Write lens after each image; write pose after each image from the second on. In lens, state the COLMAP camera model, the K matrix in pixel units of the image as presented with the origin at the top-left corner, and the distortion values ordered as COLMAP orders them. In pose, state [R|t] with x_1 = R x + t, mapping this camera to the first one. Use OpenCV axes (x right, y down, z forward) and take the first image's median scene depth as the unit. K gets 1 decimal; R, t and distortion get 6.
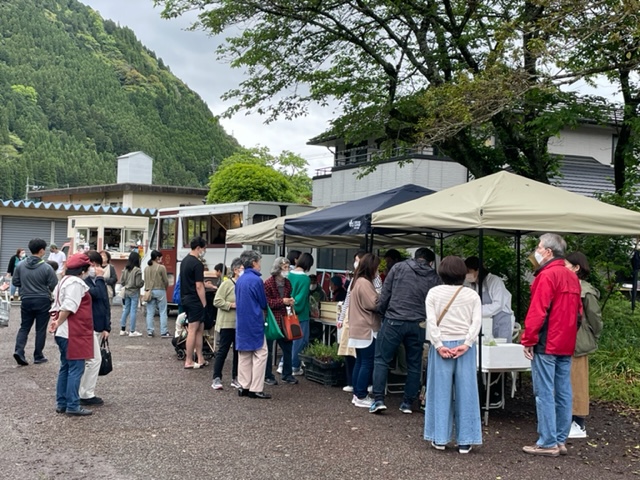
lens RADIAL K [[886.5, 0, 320.0], [0, 886.5, 240.0], [0, 0, 1]] dist [0.046319, -0.000133]
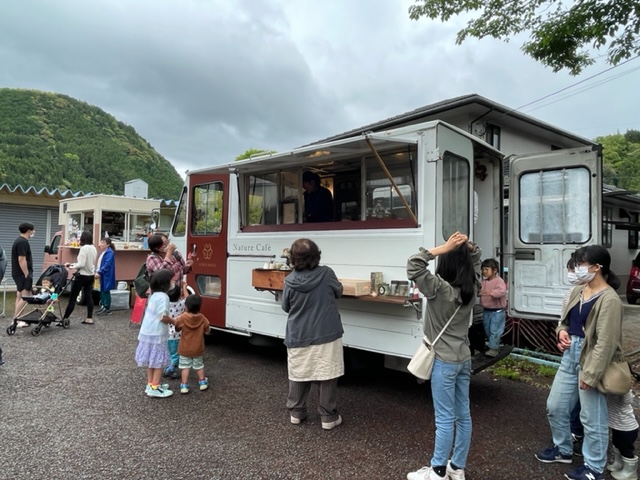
lens RADIAL K [[430.6, 0, 320.0], [0, 430.6, 240.0], [0, 0, 1]] dist [-0.005132, -0.001654]
pose [[0.979917, -0.003135, 0.199381, -0.100520], [0.001678, 0.999971, 0.007476, 0.007545], [-0.199399, -0.006991, 0.979894, 0.456240]]
